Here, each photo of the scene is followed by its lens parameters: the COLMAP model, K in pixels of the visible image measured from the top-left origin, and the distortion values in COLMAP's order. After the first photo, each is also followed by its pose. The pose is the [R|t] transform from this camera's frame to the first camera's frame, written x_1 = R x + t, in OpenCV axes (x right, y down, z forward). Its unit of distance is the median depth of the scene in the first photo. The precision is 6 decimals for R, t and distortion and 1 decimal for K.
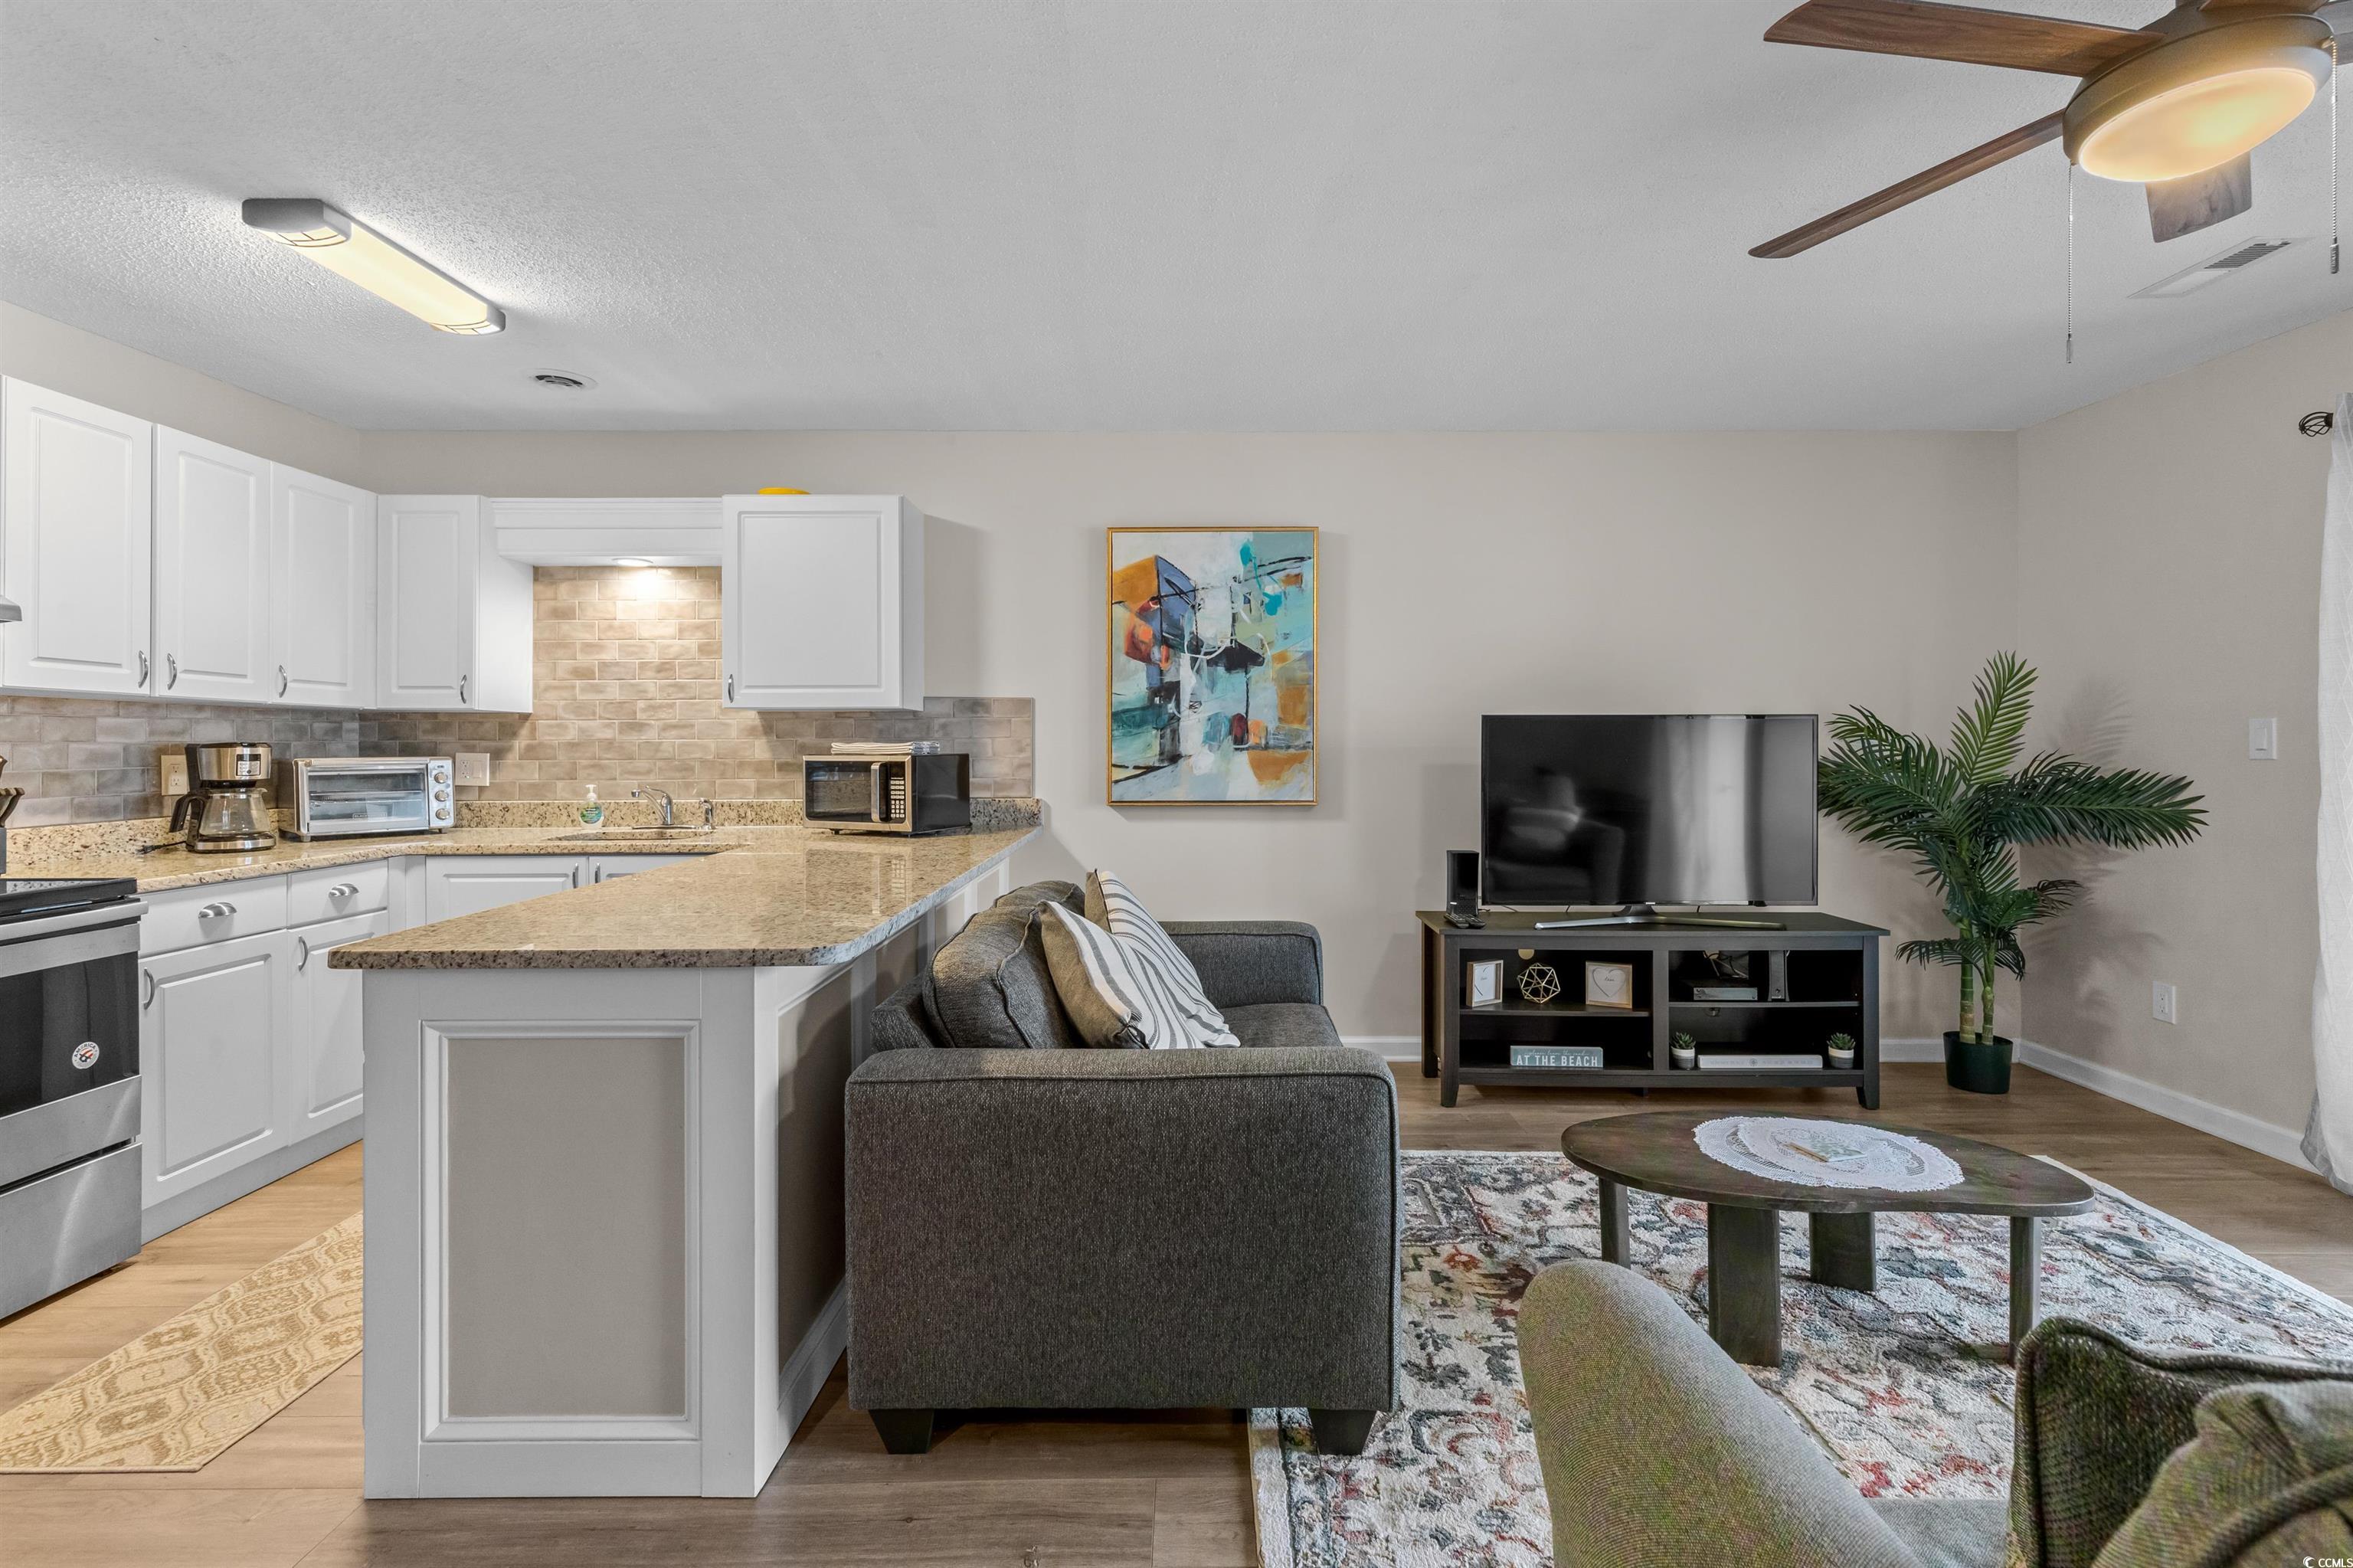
lens RADIAL K [[1091.7, 0, 1191.0], [0, 1091.7, 746.2], [0, 0, 1]] dist [0.010284, -0.000835]
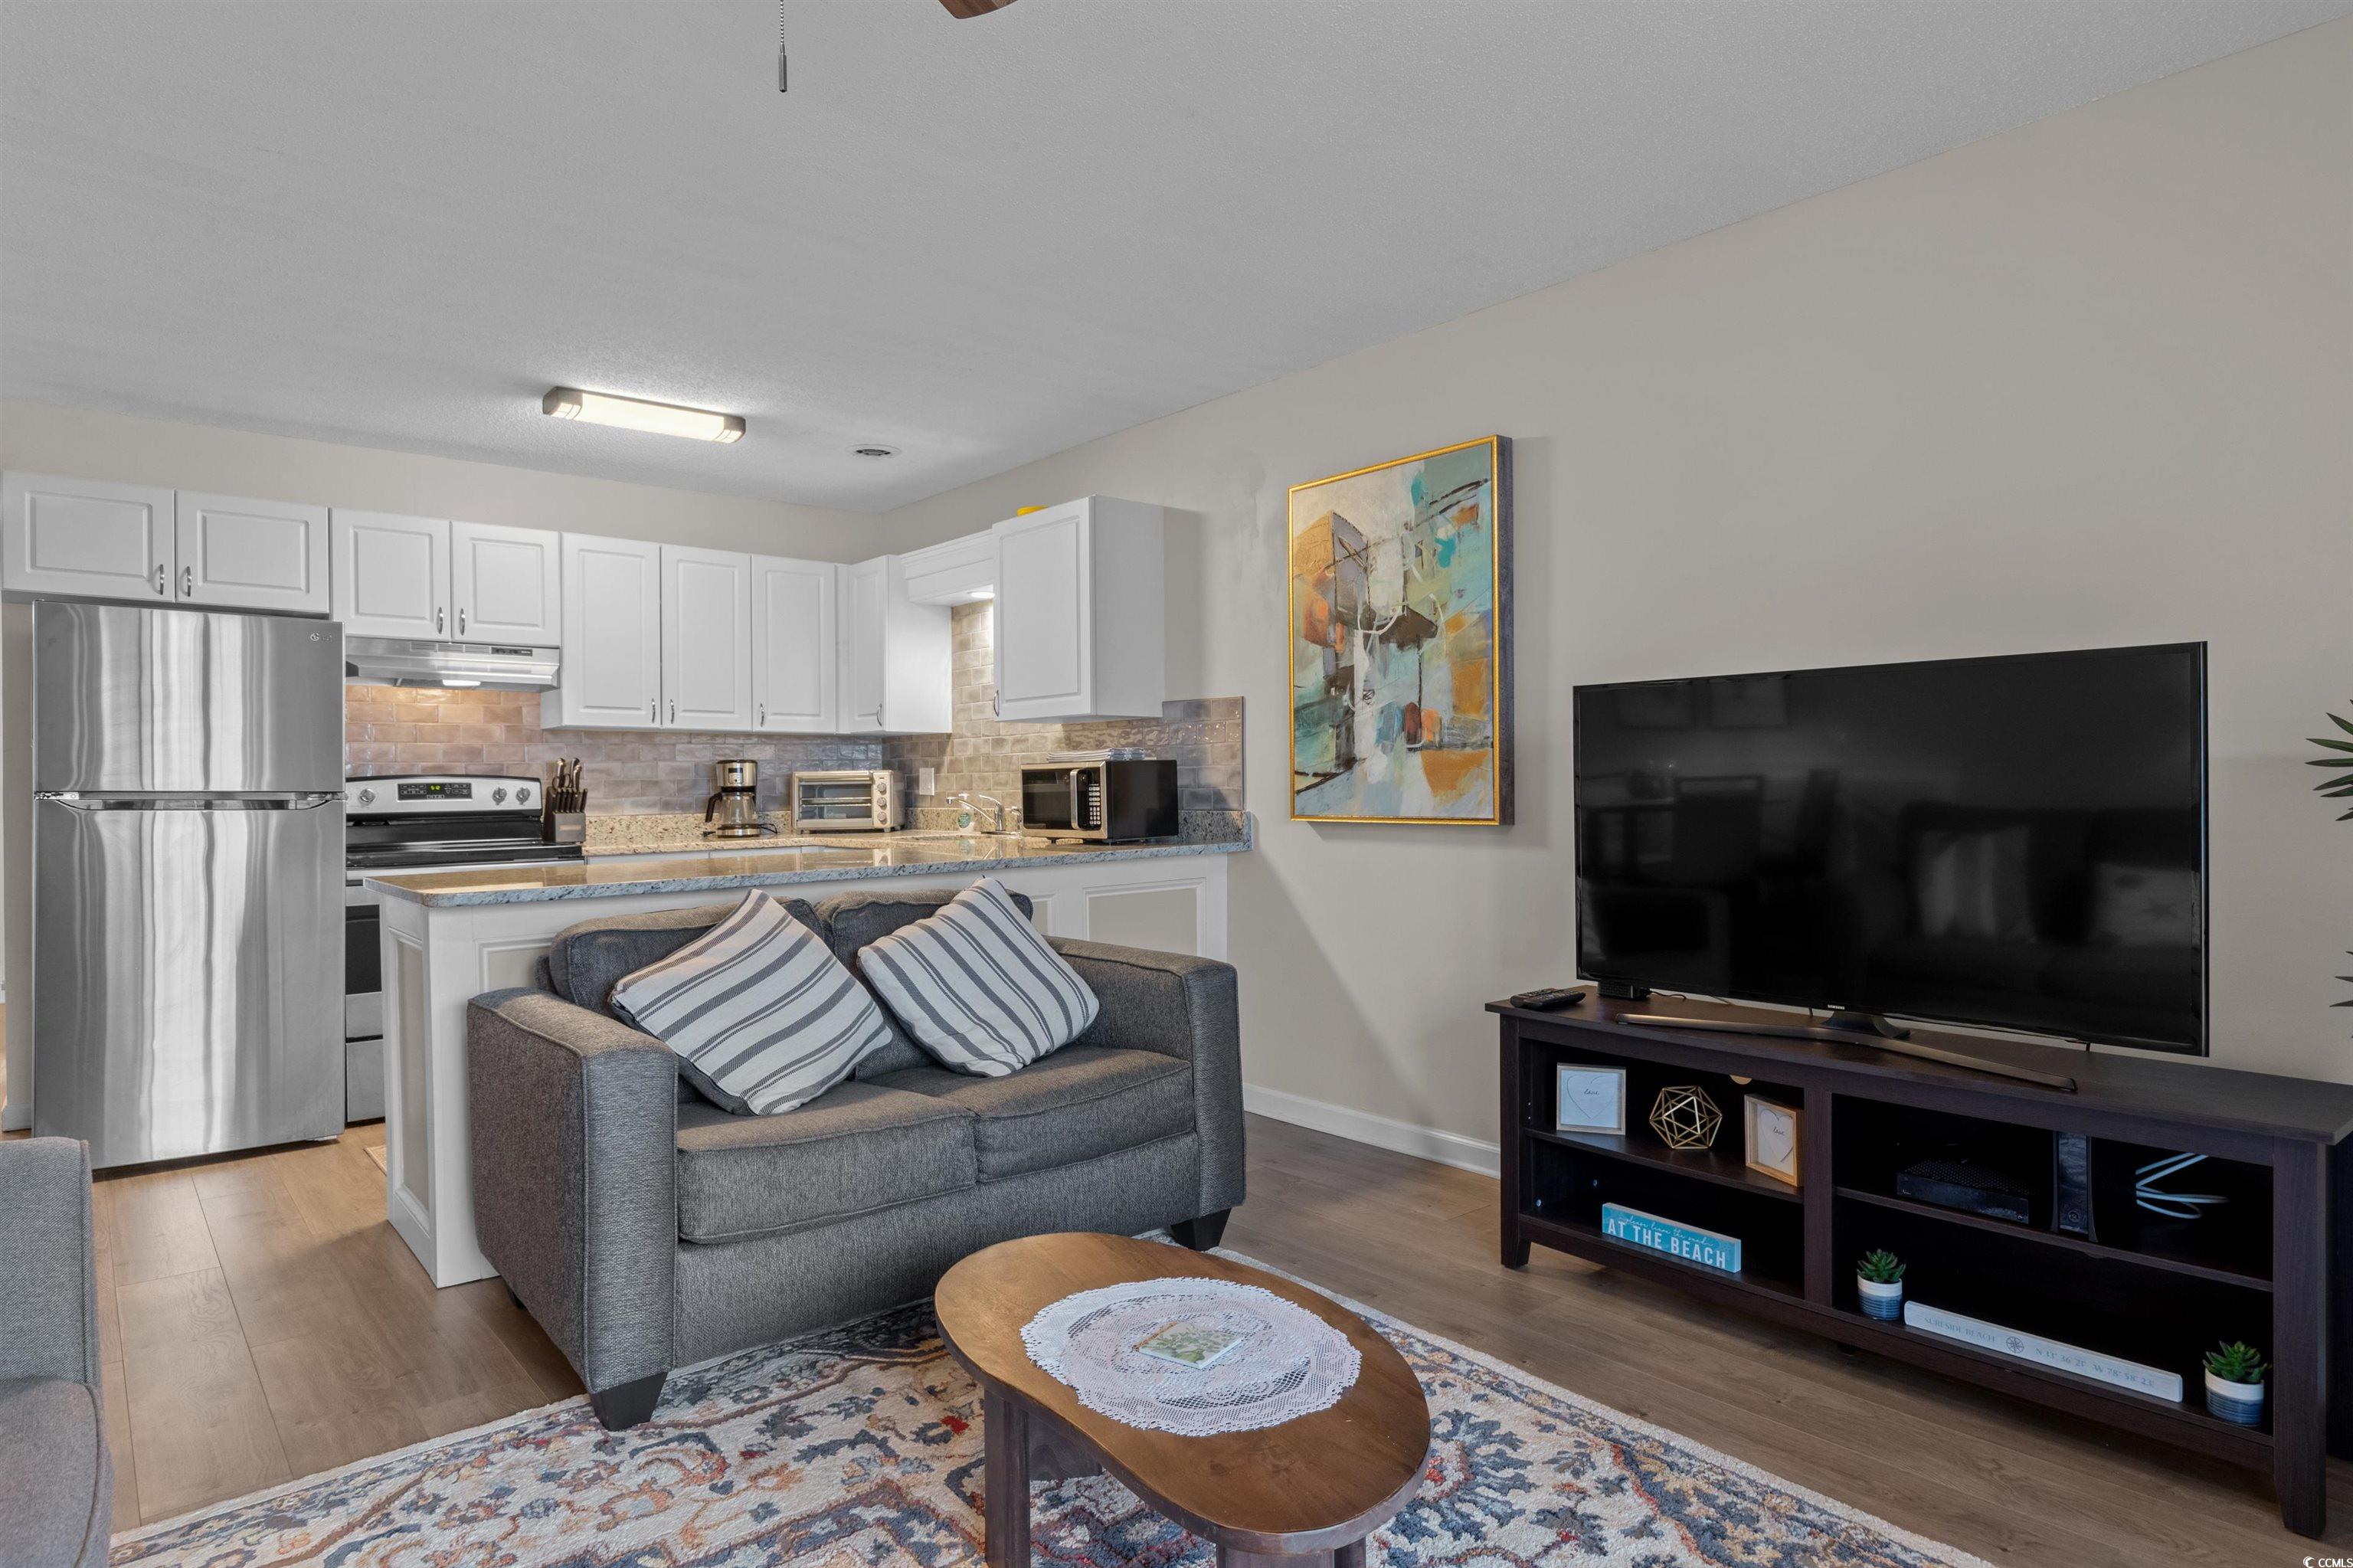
lens RADIAL K [[1325.9, 0, 1190.0], [0, 1325.9, 796.7], [0, 0, 1]] dist [0.004328, -0.000437]
pose [[0.645118, 0.003604, -0.764075, 0.652182], [0.009012, 0.999883, 0.012325, 0.022946], [0.764030, -0.014837, 0.645010, 0.285312]]
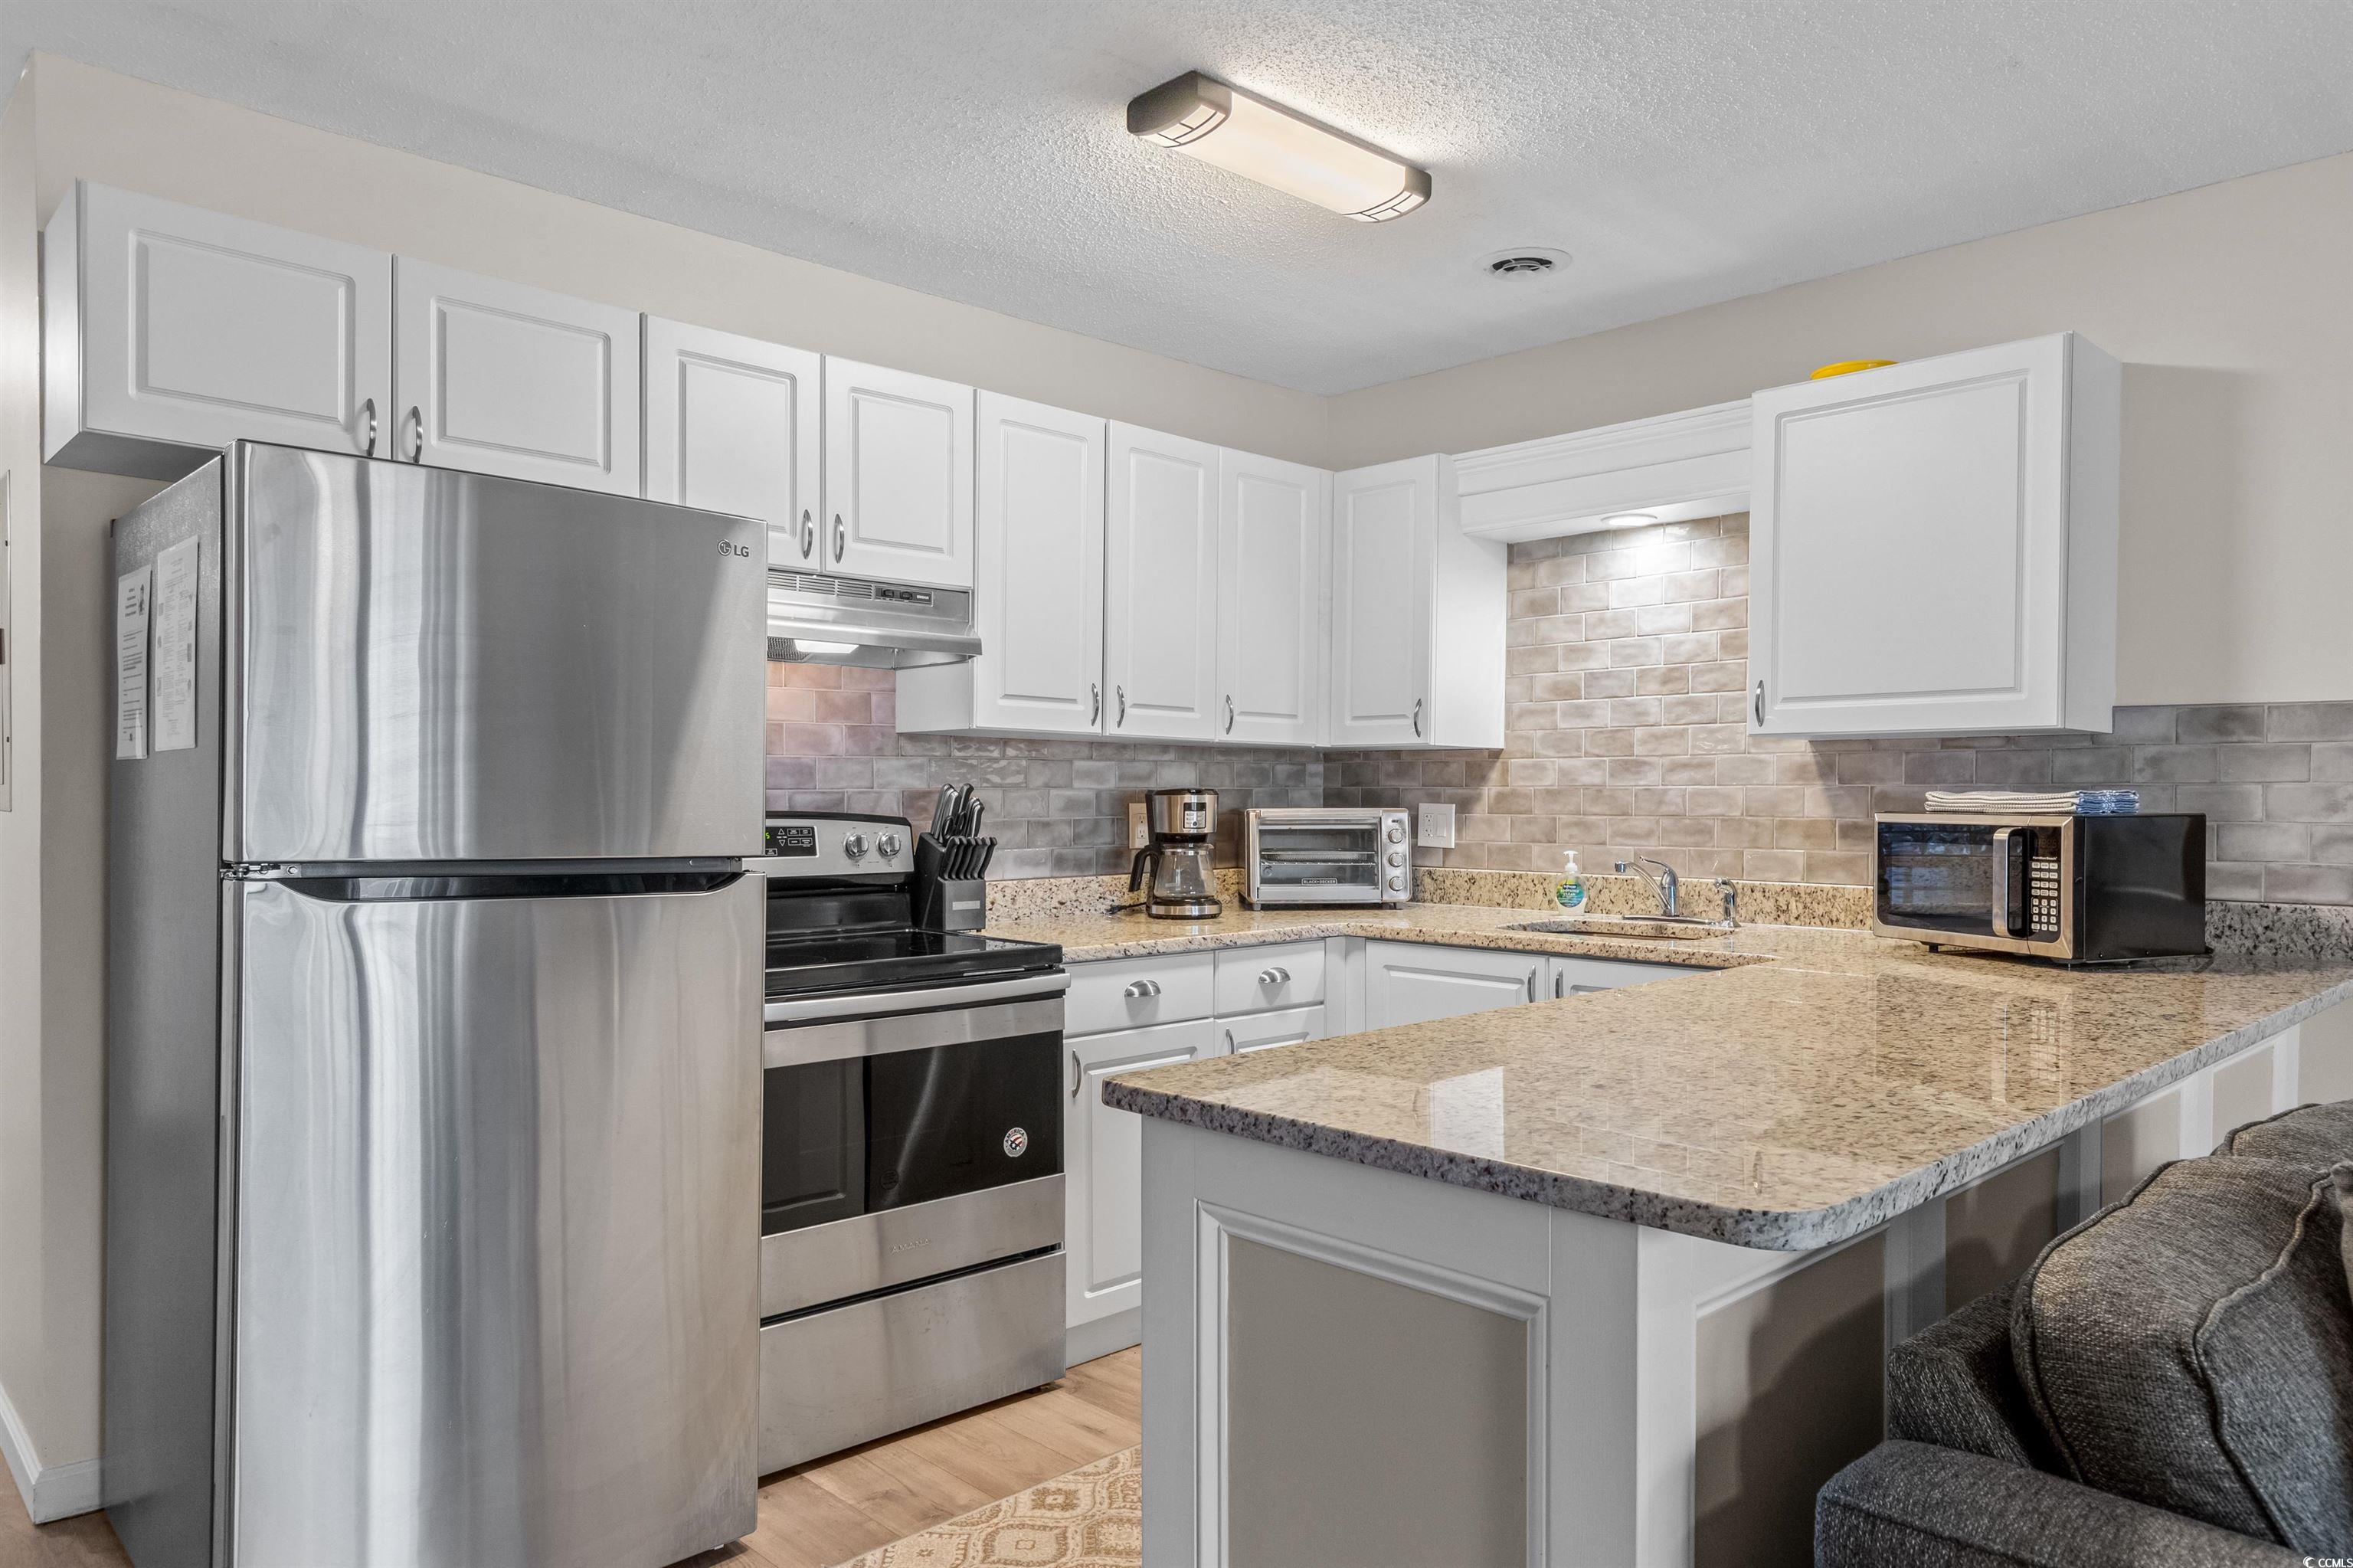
lens RADIAL K [[1552.2, 0, 1193.6], [0, 1552.2, 824.5], [0, 0, 1]] dist [0.007616, -0.001650]
pose [[0.694012, 0.019078, -0.719711, -0.007657], [-0.005843, 0.999765, 0.020868, -0.000643], [0.719940, -0.010278, 0.693960, 0.146761]]
